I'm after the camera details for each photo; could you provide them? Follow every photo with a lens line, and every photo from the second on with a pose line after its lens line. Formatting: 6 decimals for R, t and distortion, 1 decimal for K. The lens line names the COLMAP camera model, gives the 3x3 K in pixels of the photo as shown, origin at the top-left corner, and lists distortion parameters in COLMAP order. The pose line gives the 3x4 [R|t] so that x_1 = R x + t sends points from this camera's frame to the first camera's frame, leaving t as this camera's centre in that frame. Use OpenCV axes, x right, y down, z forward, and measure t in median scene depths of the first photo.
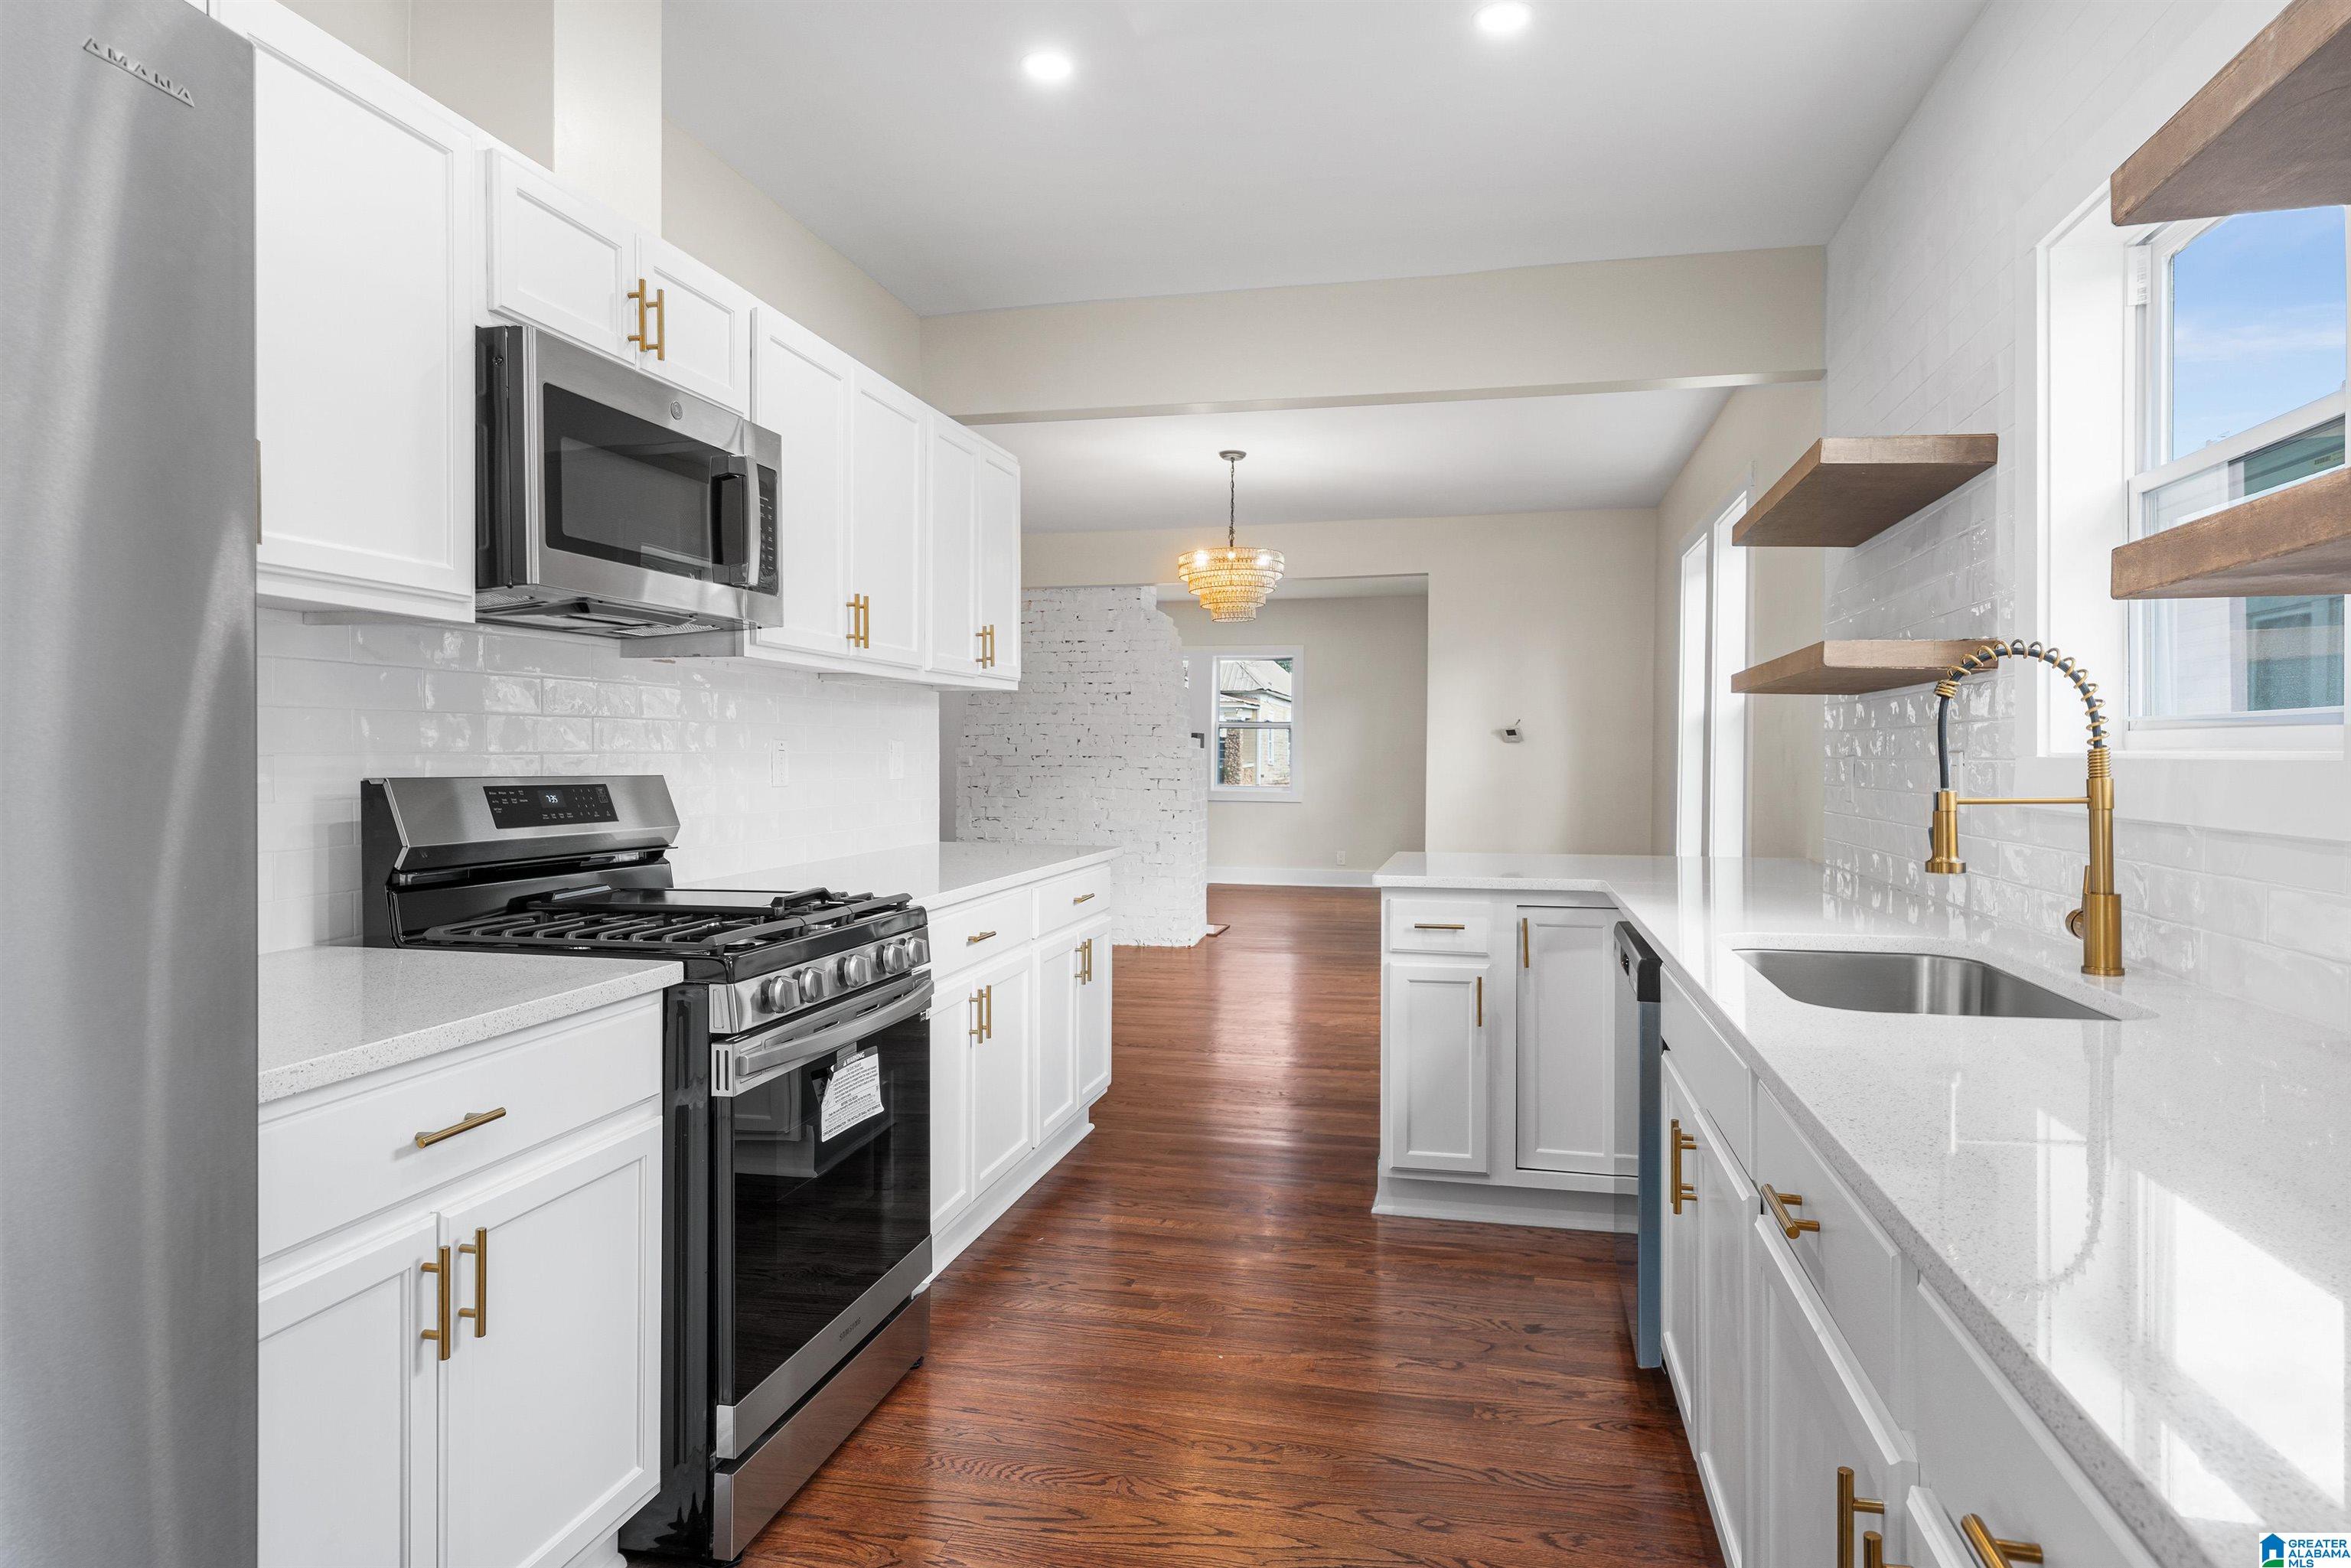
lens RADIAL K [[1391.8, 0, 1175.3], [0, 1391.8, 778.9], [0, 0, 1]] dist [0.004430, 0.000301]
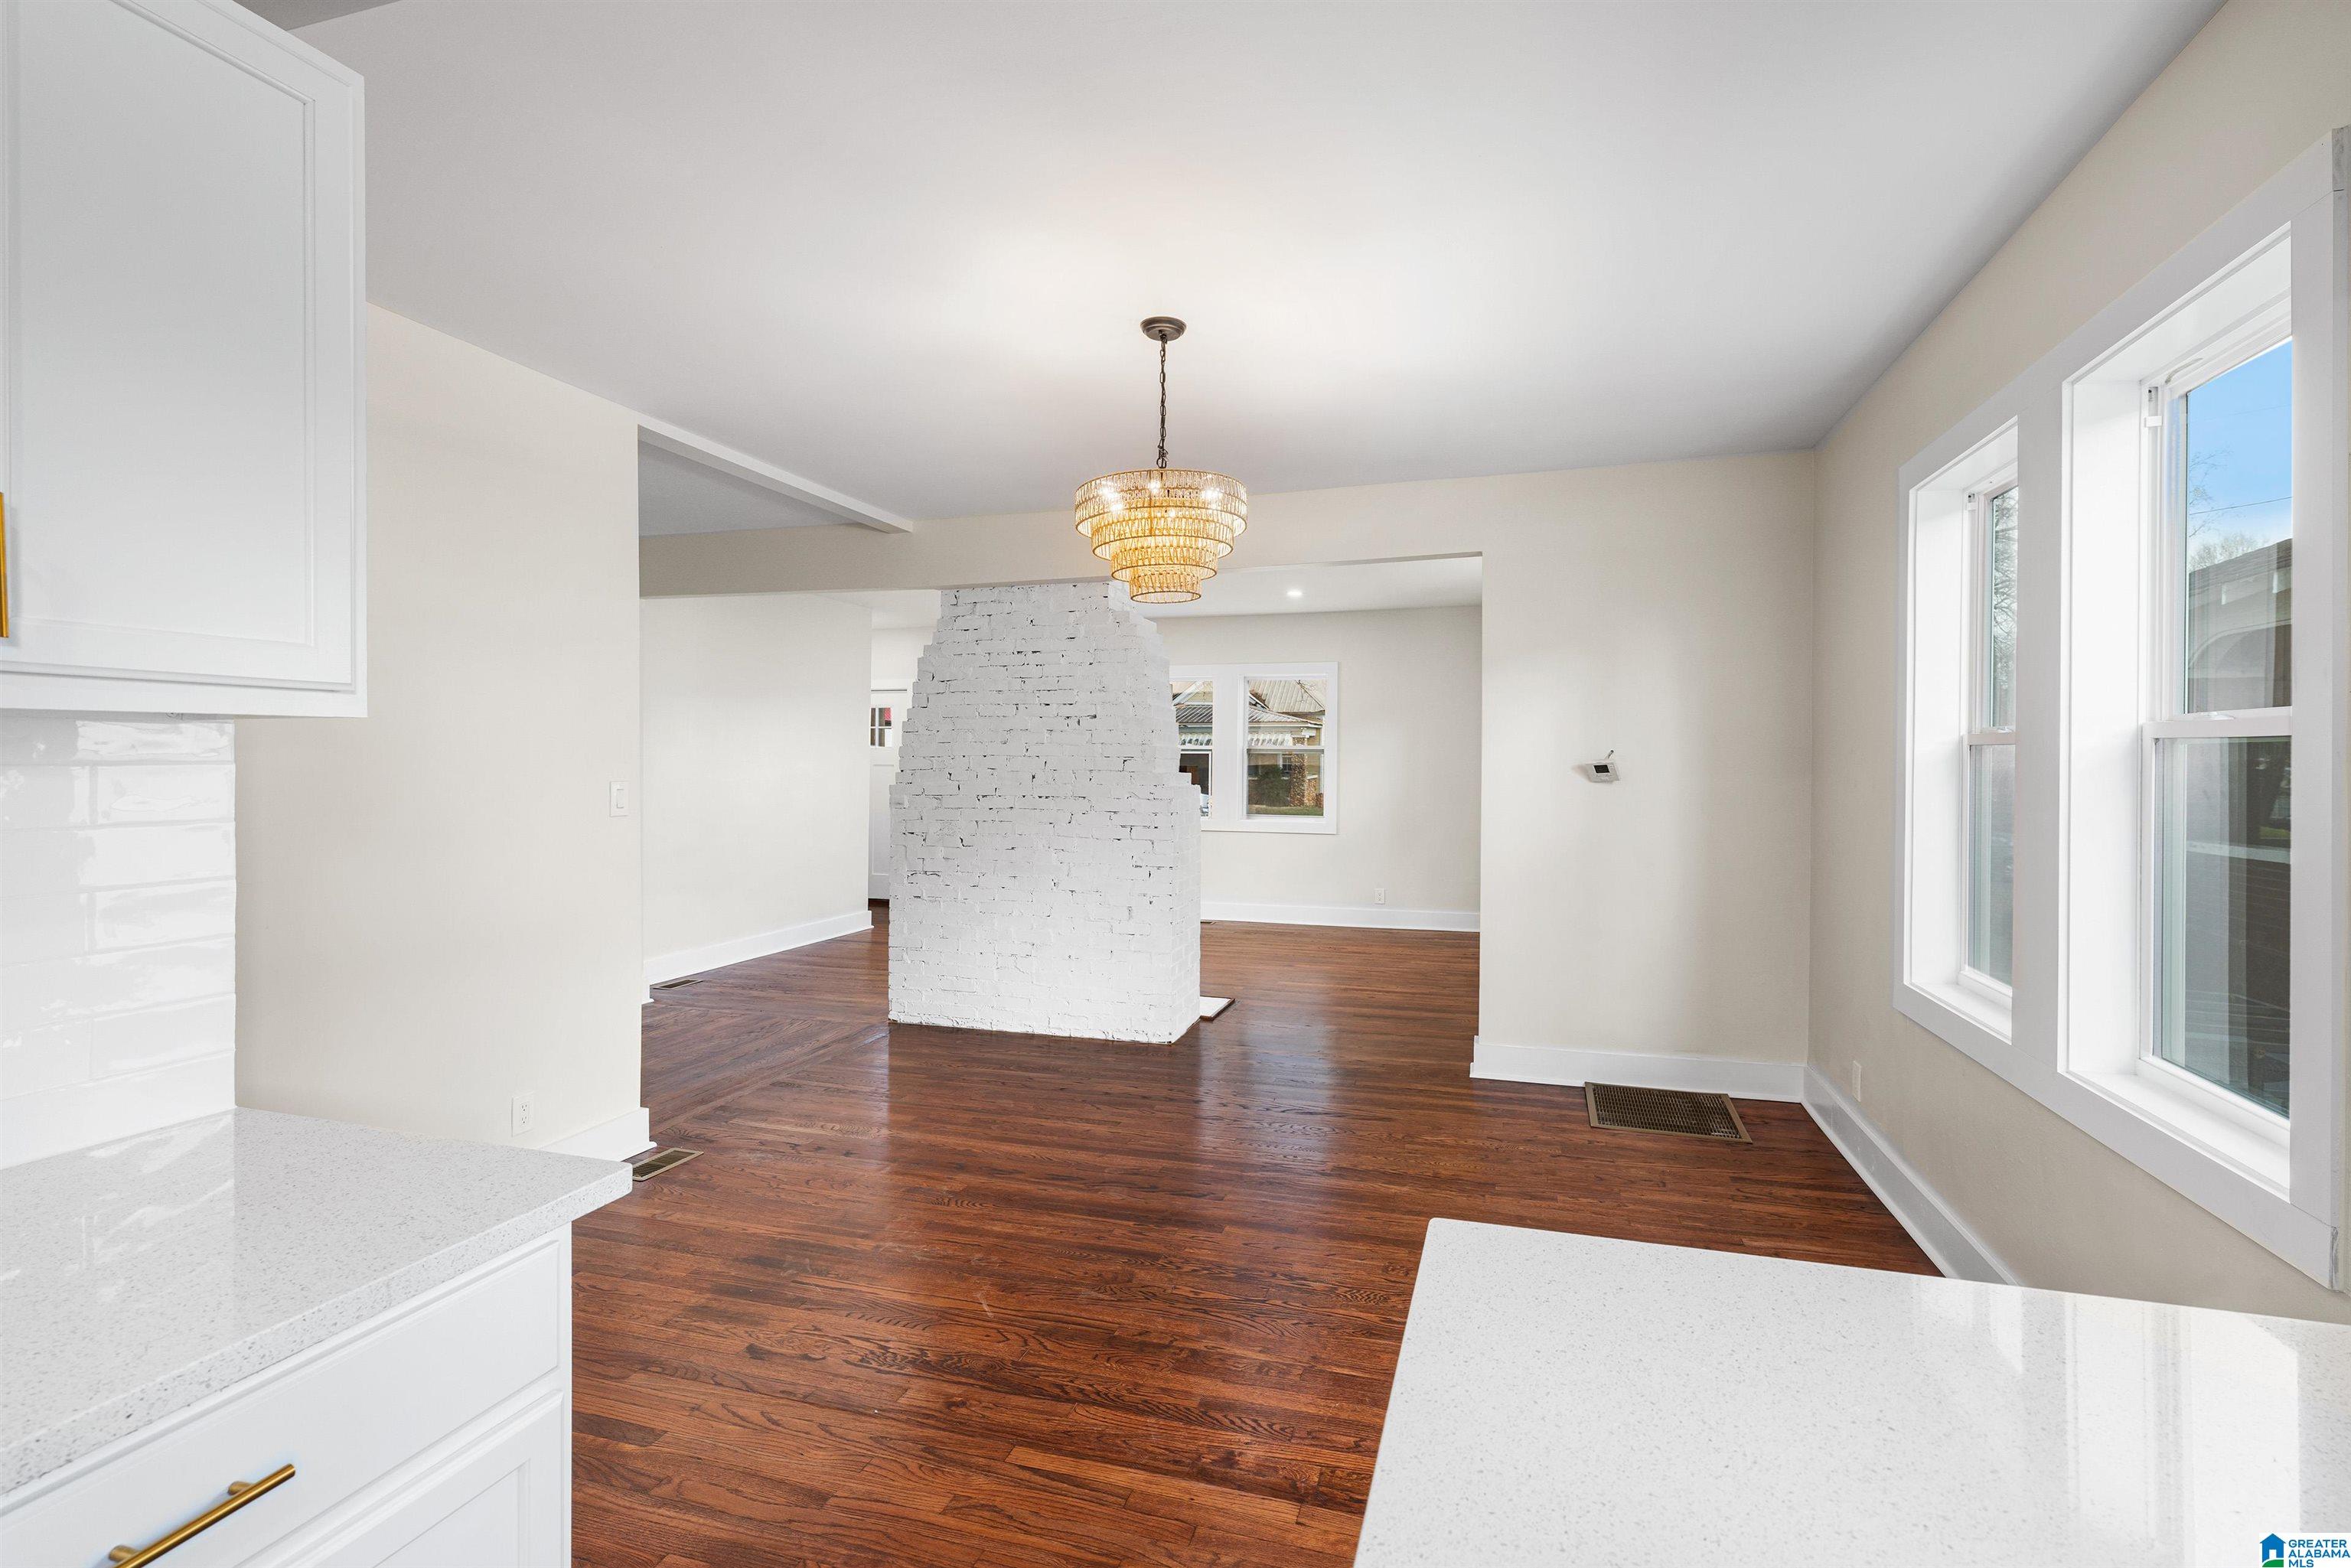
lens RADIAL K [[1123.9, 0, 1166.0], [0, 1123.9, 768.2], [0, 0, 1]] dist [-0.001052, 0.000215]
pose [[0.996325, -0.001215, -0.085646, 0.223309], [0.000076, 0.999911, -0.013305, -0.088025], [0.085655, 0.013250, 0.996237, 1.355304]]
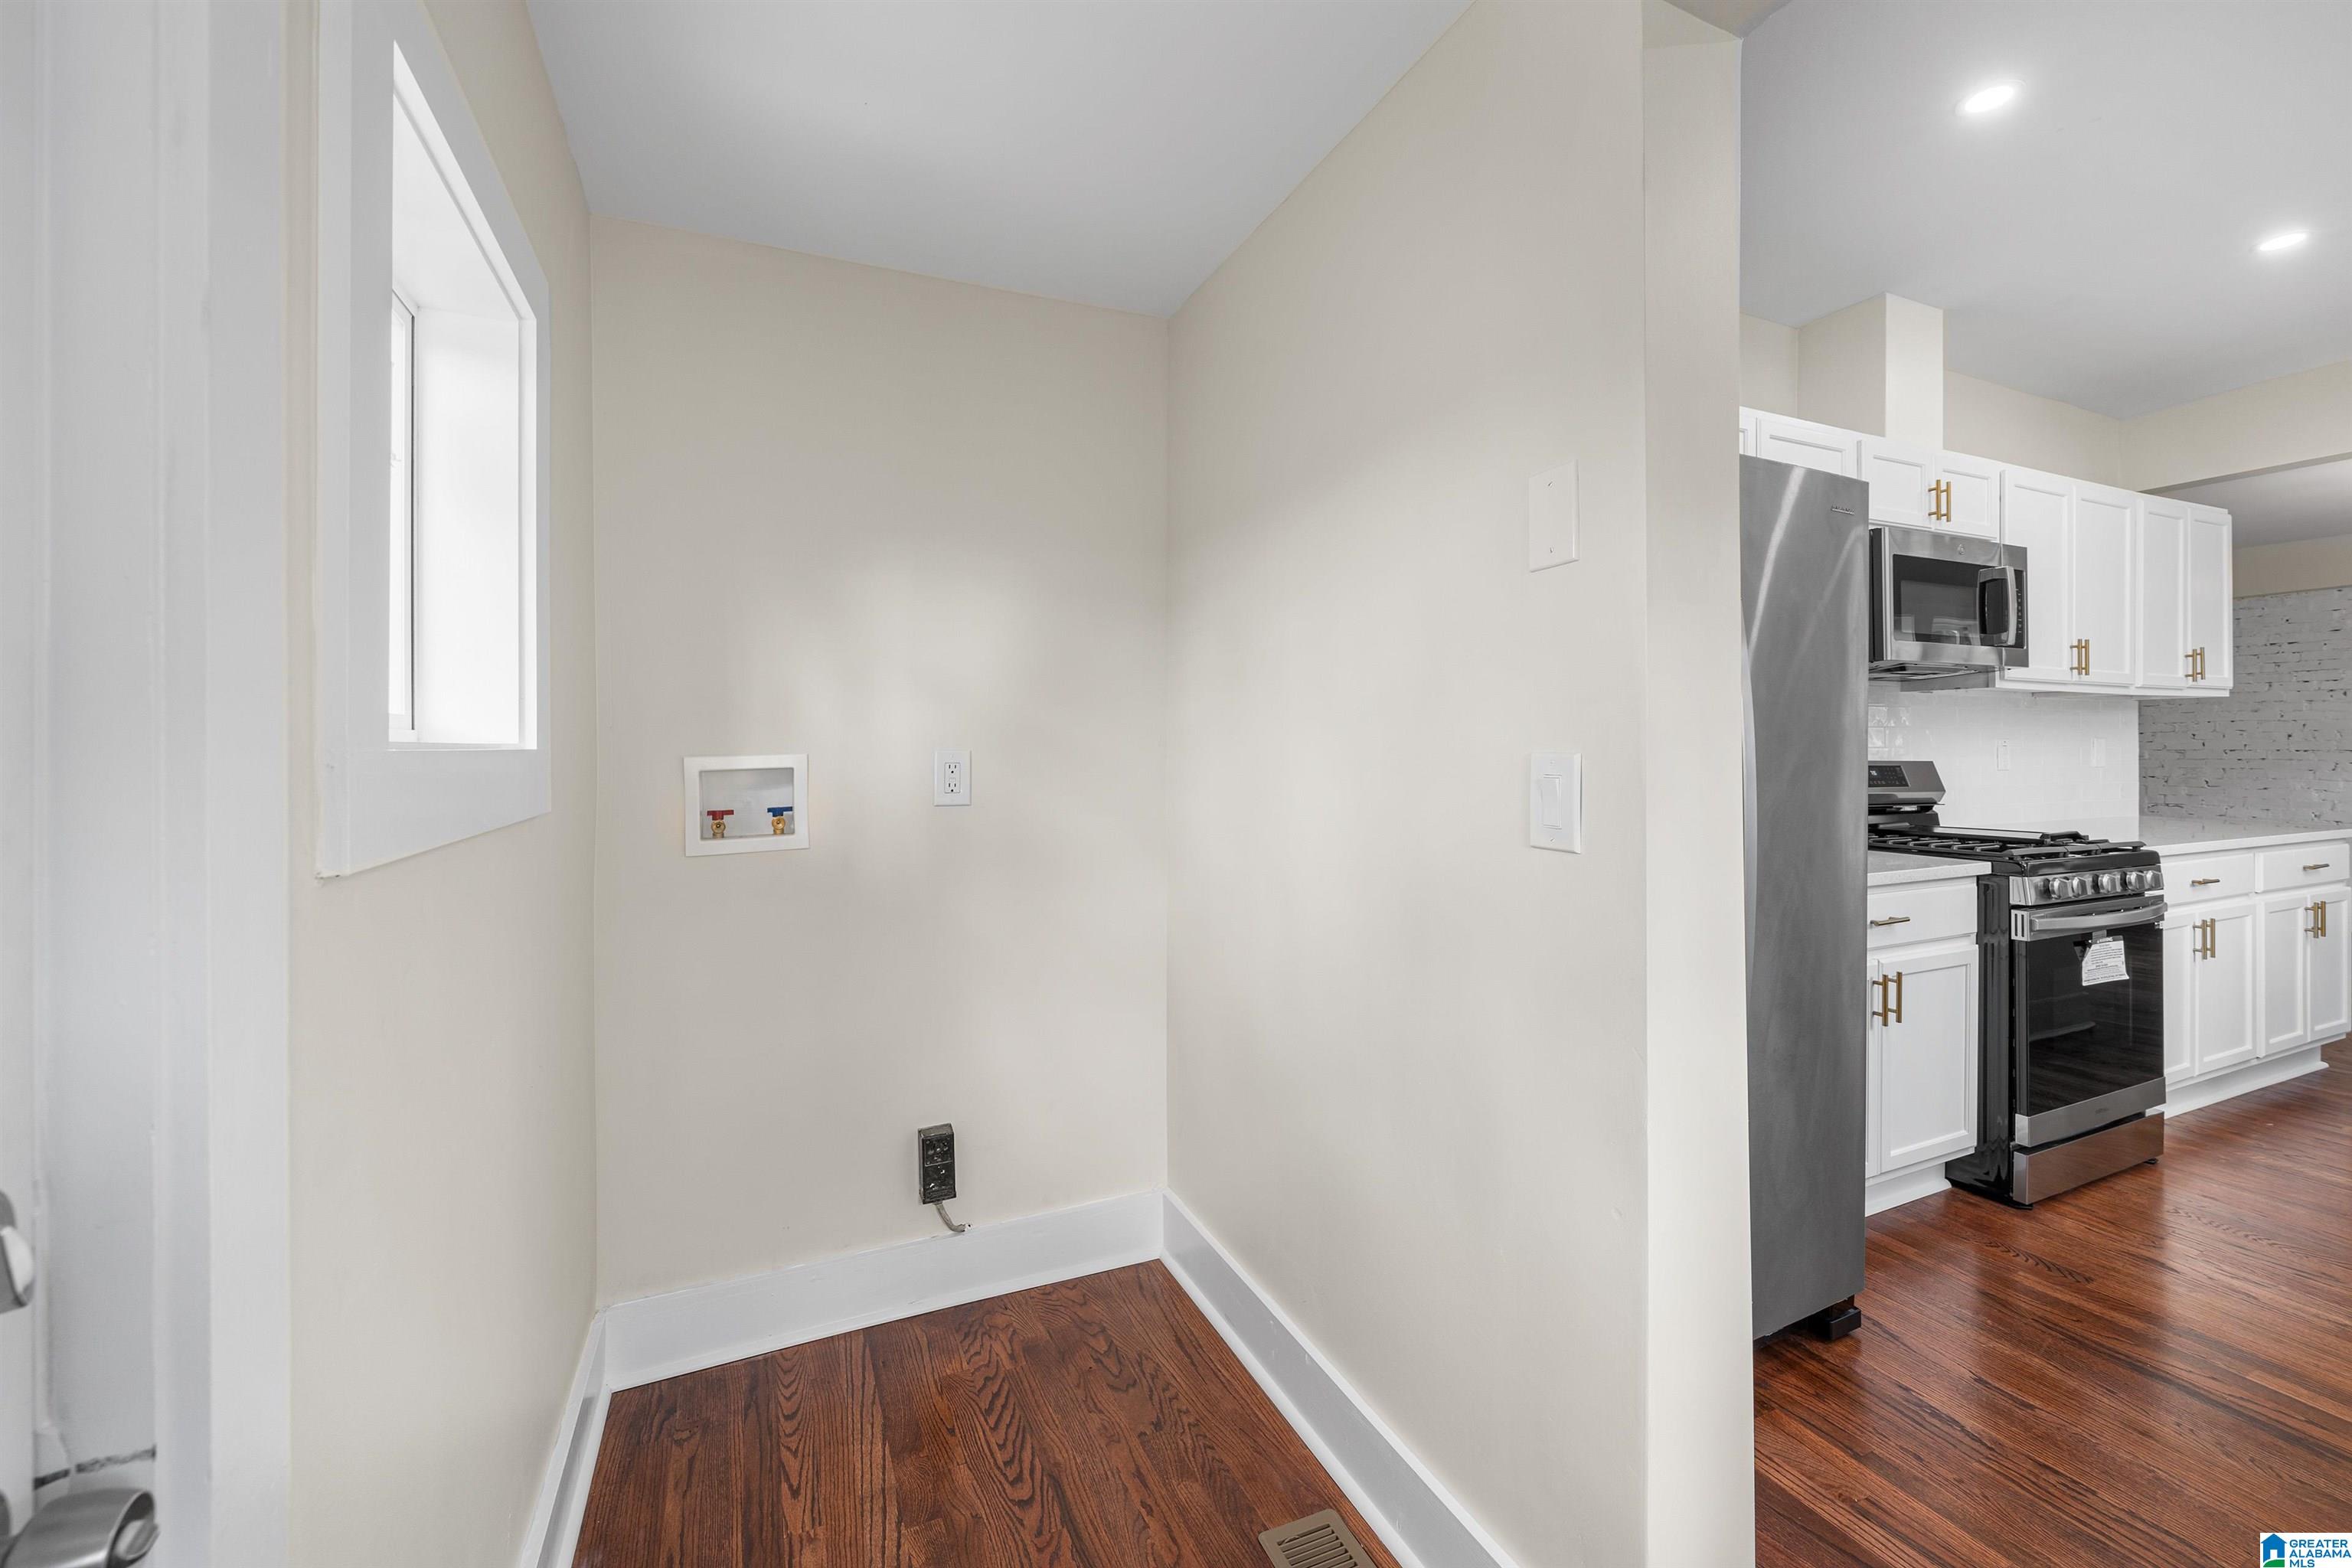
lens RADIAL K [[950.0, 0, 1184.5], [0, 950.0, 747.7], [0, 0, 1]] dist [-0.003503, 0.001439]
pose [[0.602916, -0.005497, -0.797785, -0.000863], [-0.011311, 0.999817, -0.015437, 0.009624], [0.797724, 0.018331, 0.602744, -0.428241]]
